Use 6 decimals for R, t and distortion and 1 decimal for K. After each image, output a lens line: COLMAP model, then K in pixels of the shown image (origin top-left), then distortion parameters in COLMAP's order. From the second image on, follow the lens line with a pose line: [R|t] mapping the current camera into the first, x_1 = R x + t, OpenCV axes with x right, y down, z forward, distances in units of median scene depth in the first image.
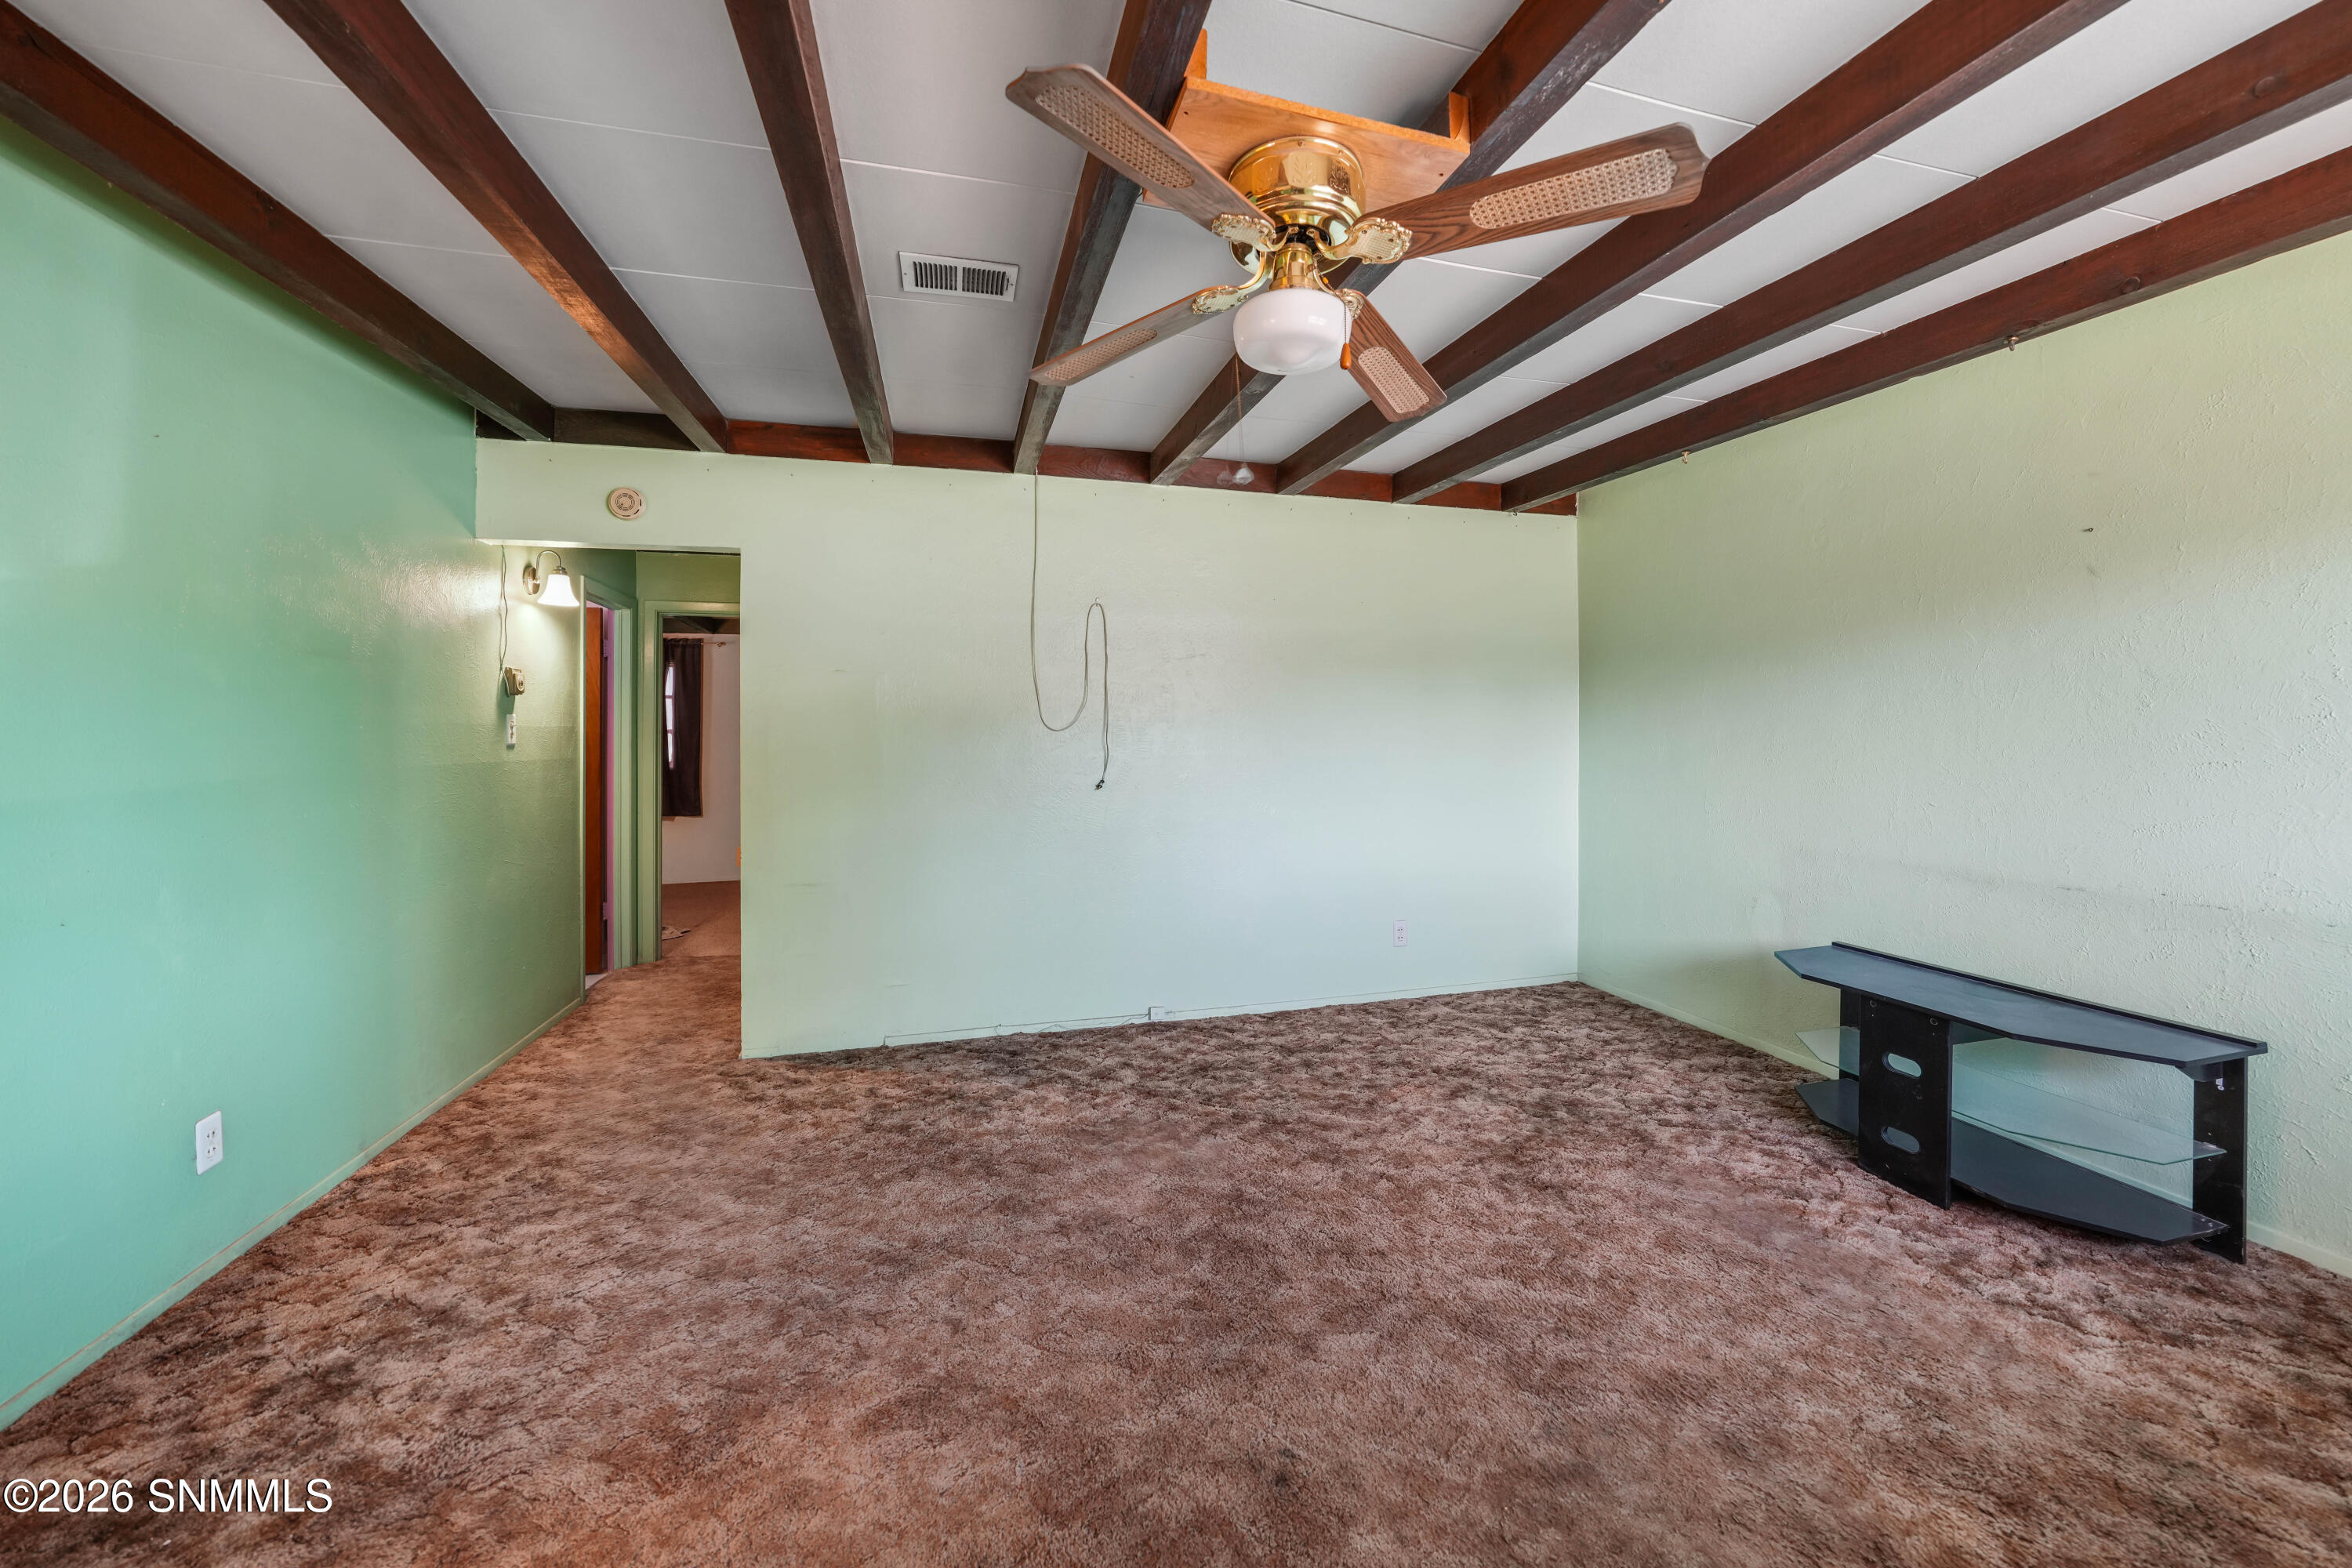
lens RADIAL K [[815.0, 0, 1177.2], [0, 815.0, 780.9], [0, 0, 1]] dist [-0.030130, 0.007254]
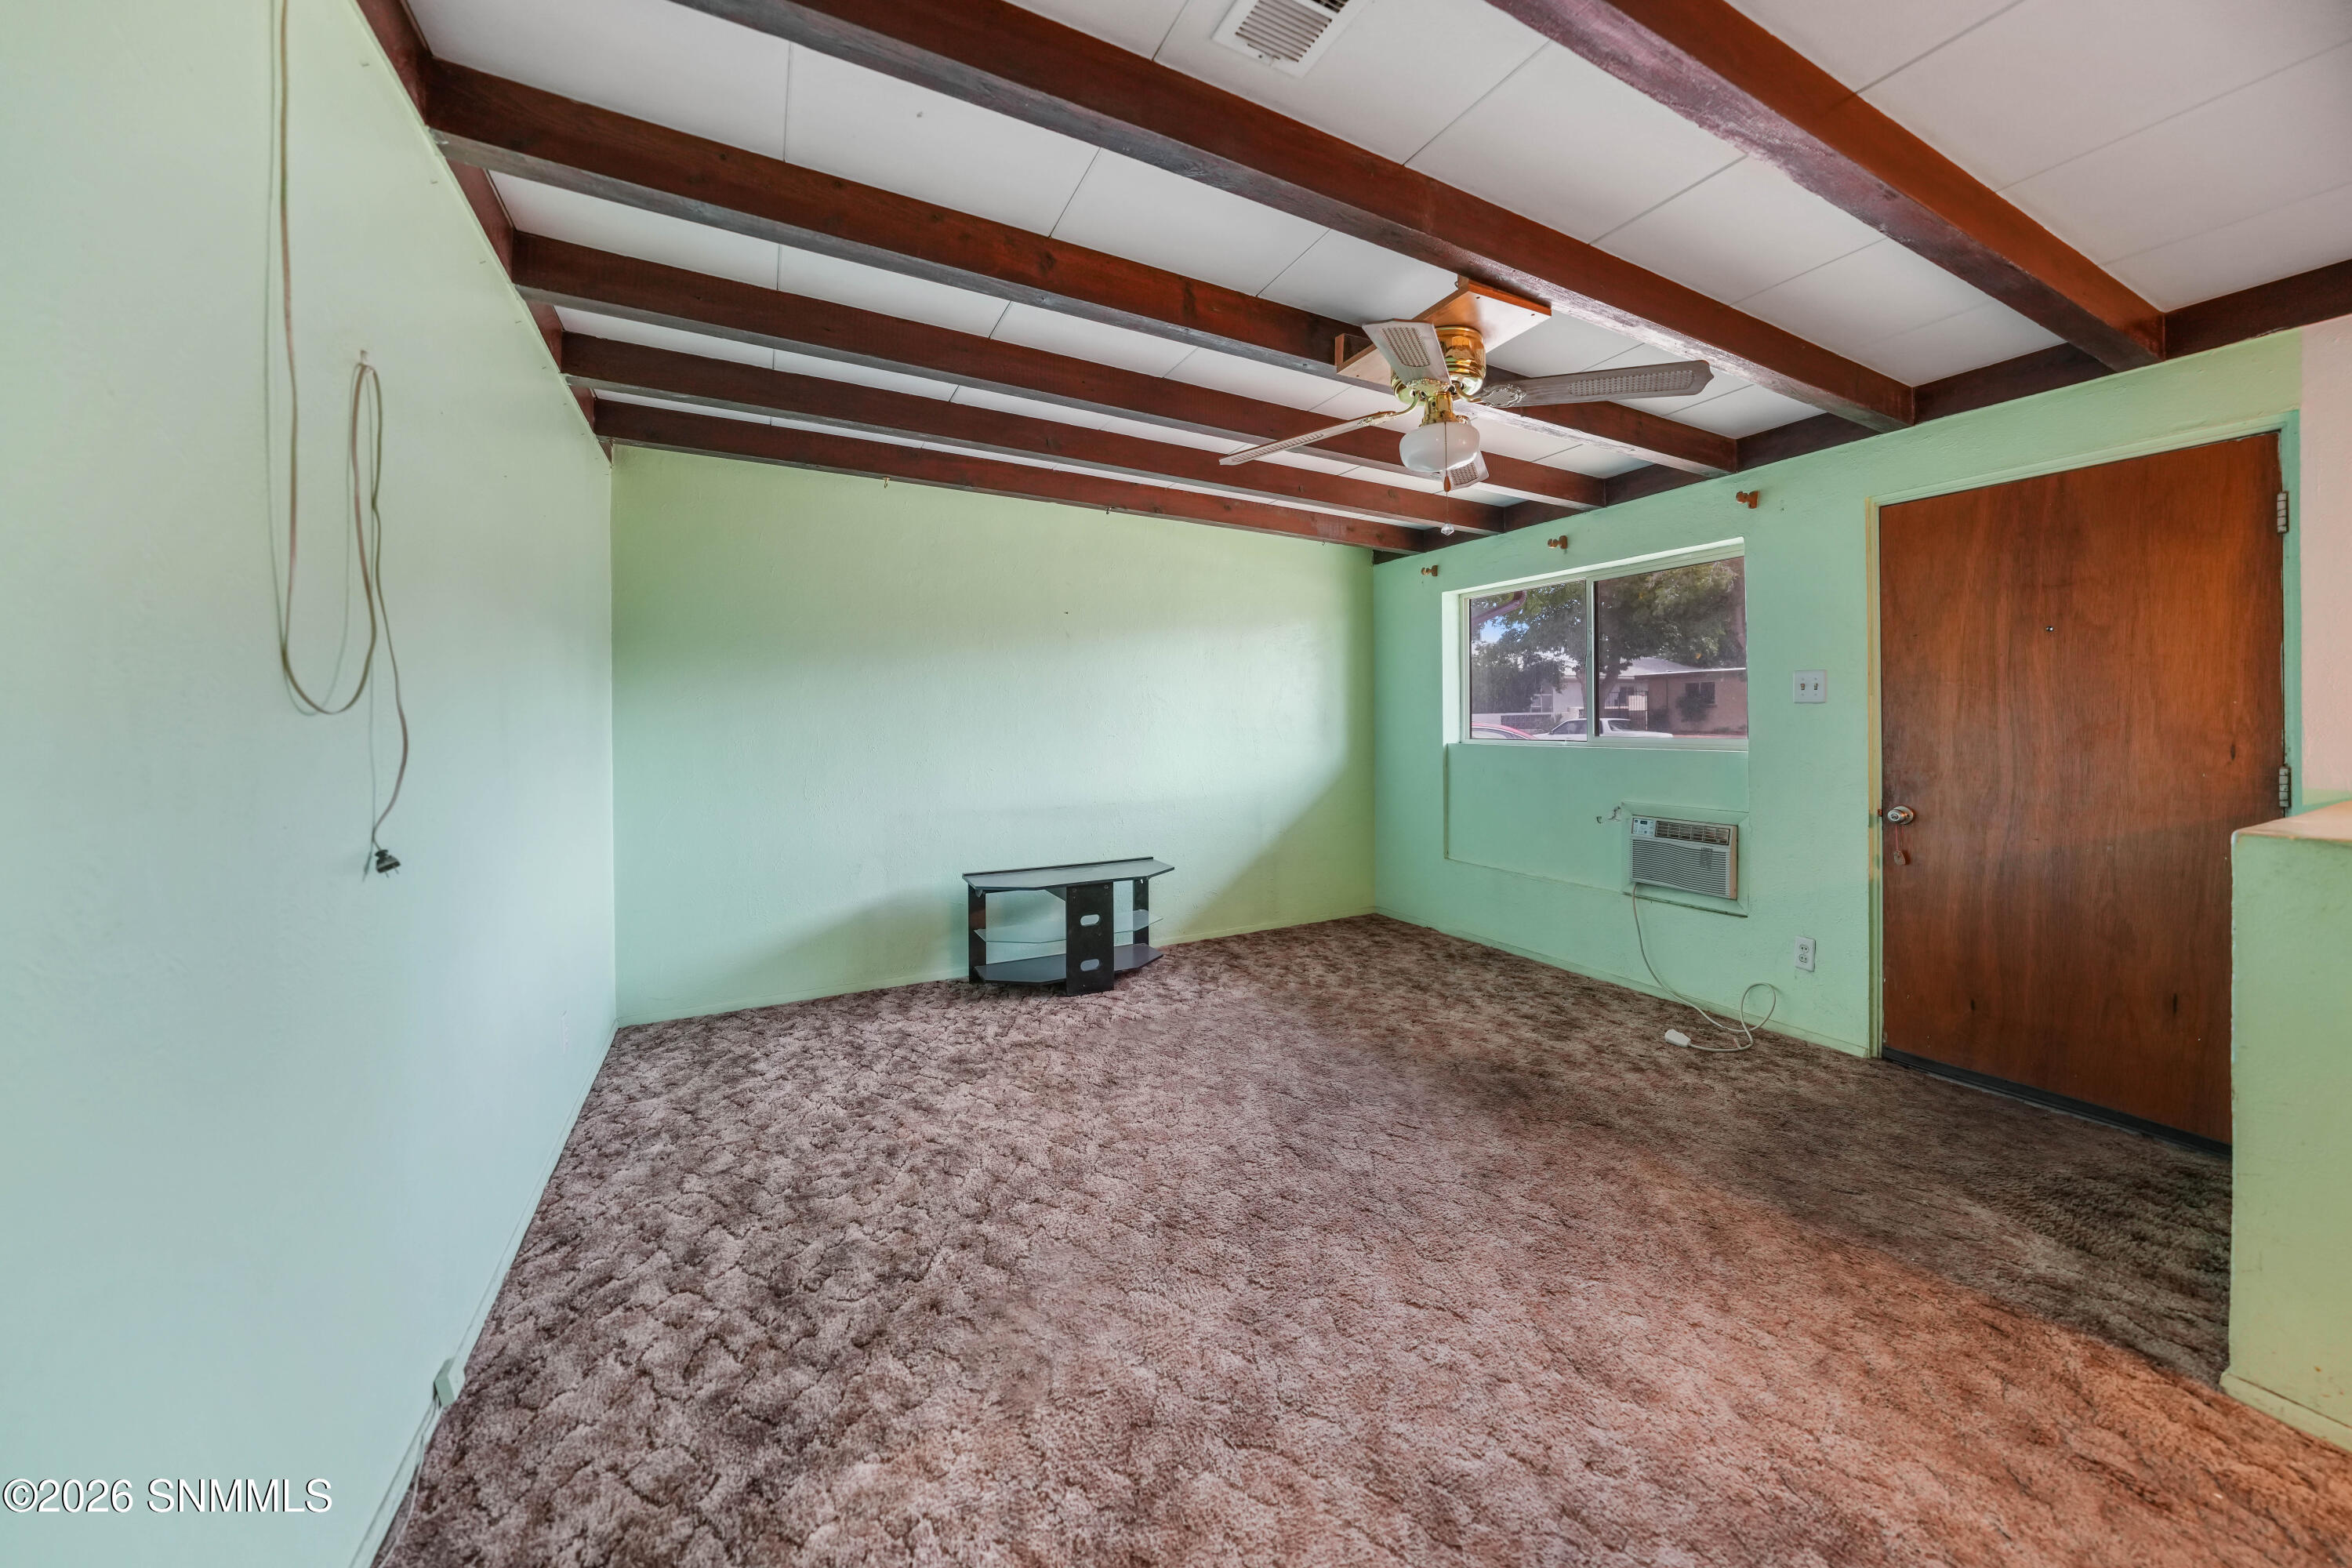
lens RADIAL K [[815.0, 0, 1177.2], [0, 815.0, 780.9], [0, 0, 1]] dist [-0.030130, 0.007254]
pose [[-0.171354, -0.065769, 0.983012, -0.624228], [0.073446, 0.994140, 0.079316, -0.044551], [-0.982468, 0.085789, -0.165520, 0.862265]]
